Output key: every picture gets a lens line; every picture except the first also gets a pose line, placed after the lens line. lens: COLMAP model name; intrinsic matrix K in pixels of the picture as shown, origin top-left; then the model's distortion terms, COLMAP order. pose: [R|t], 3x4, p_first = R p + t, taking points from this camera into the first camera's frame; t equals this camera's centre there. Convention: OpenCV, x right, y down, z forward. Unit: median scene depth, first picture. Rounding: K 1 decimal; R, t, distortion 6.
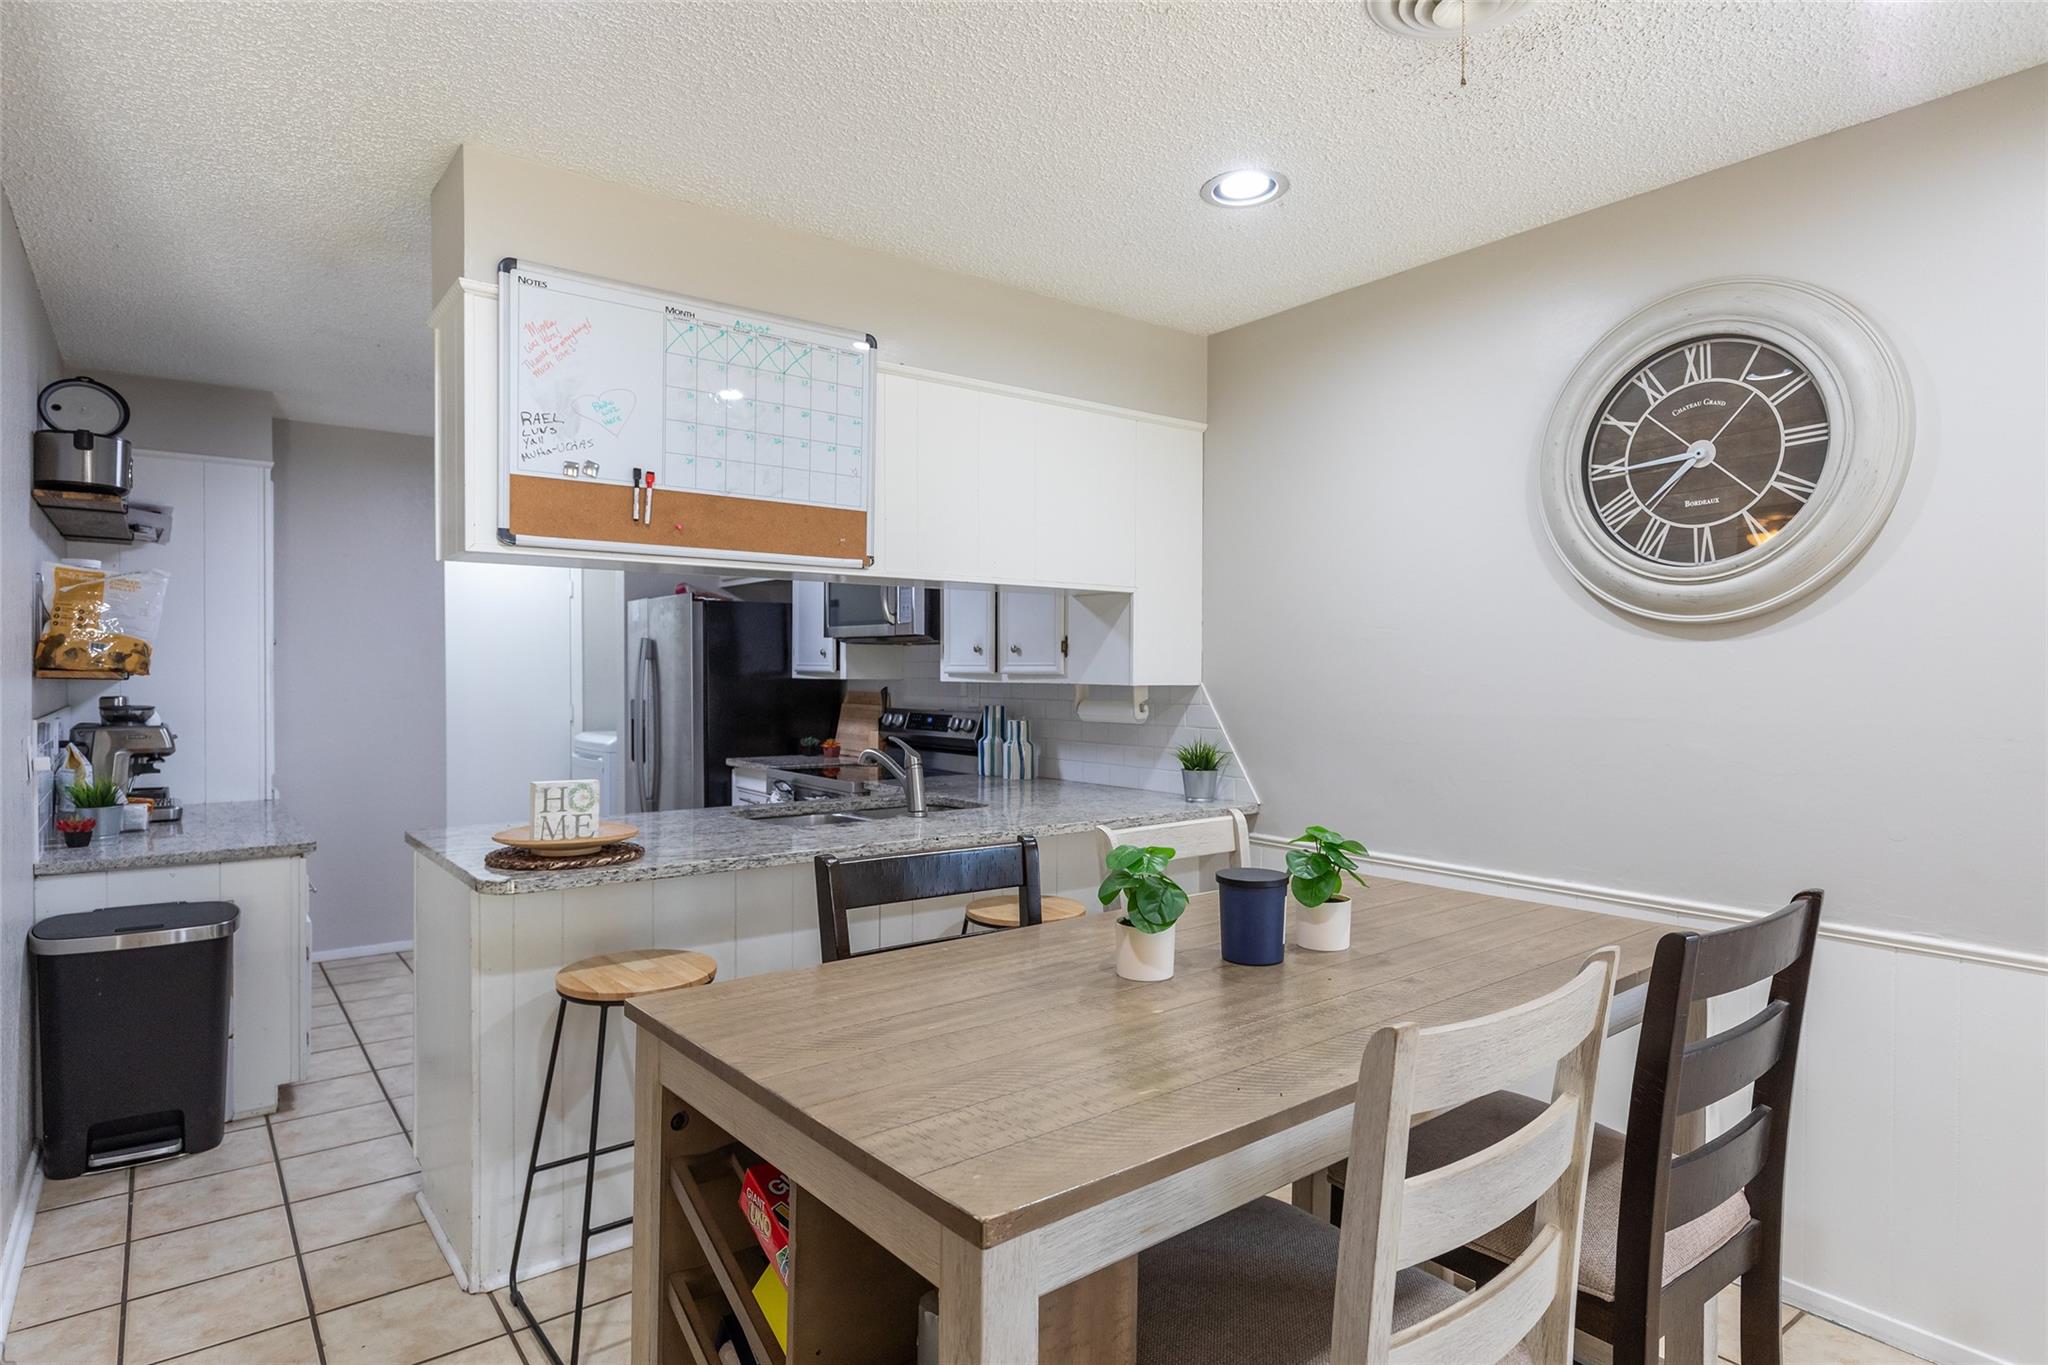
lens RADIAL K [[1140.0, 0, 1024.0], [0, 1140.0, 679.6], [0, 0, 1]] dist [0.002647, 0.000184]
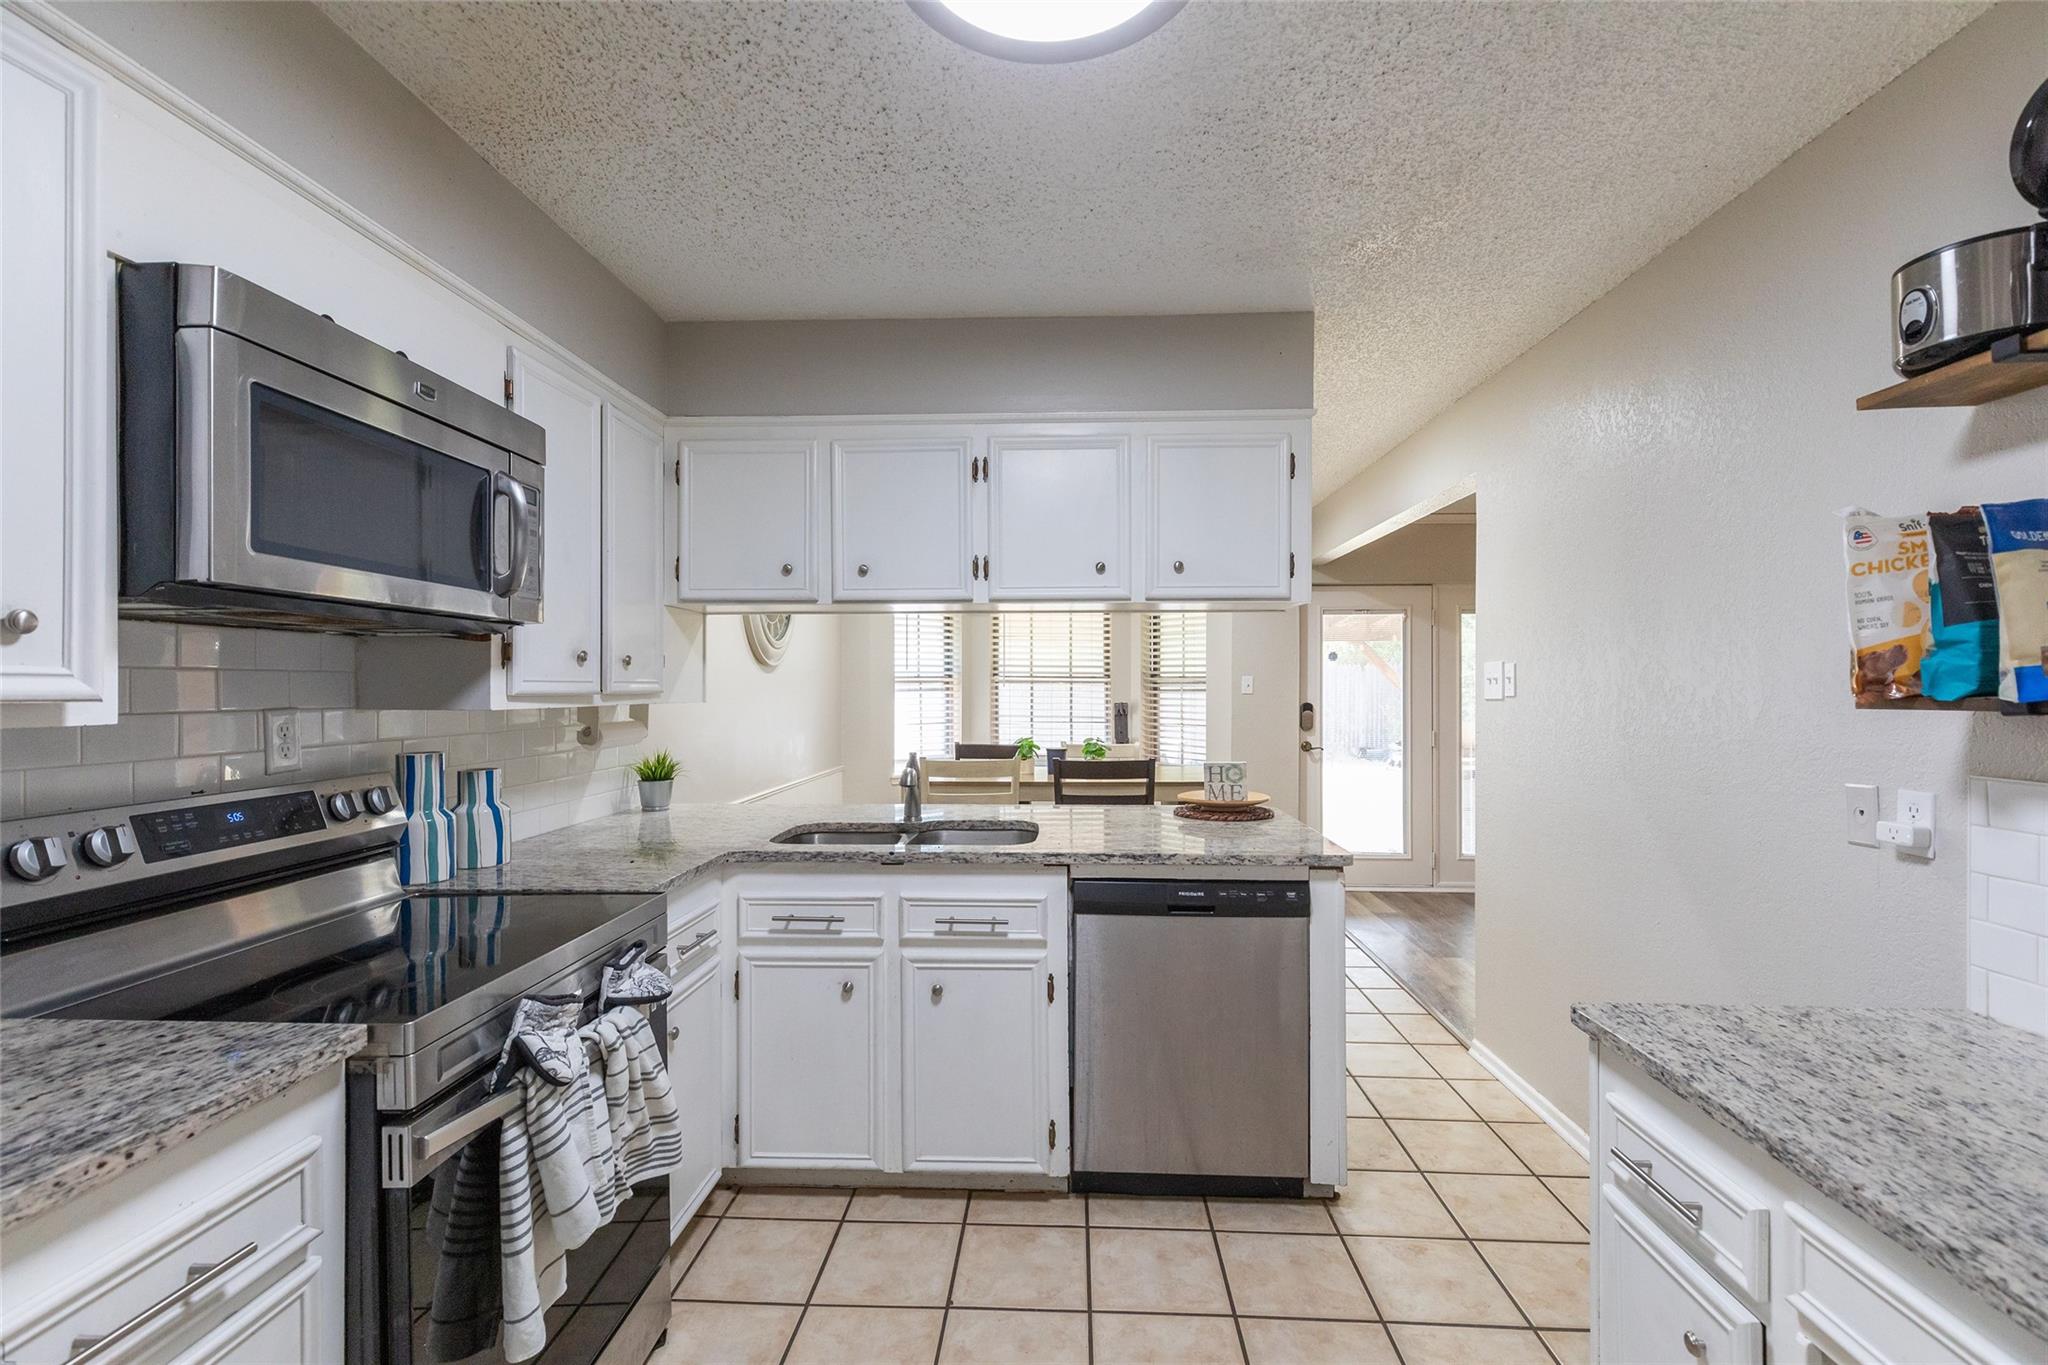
lens RADIAL K [[938.1, 0, 1063.4], [0, 938.1, 686.7], [0, 0, 1]] dist [0.009329, -0.001495]
pose [[-0.793795, -0.001012, 0.608184, -0.685300], [0.004754, 0.999958, 0.007869, -0.014182], [-0.608166, 0.009137, -0.793757, 1.475556]]
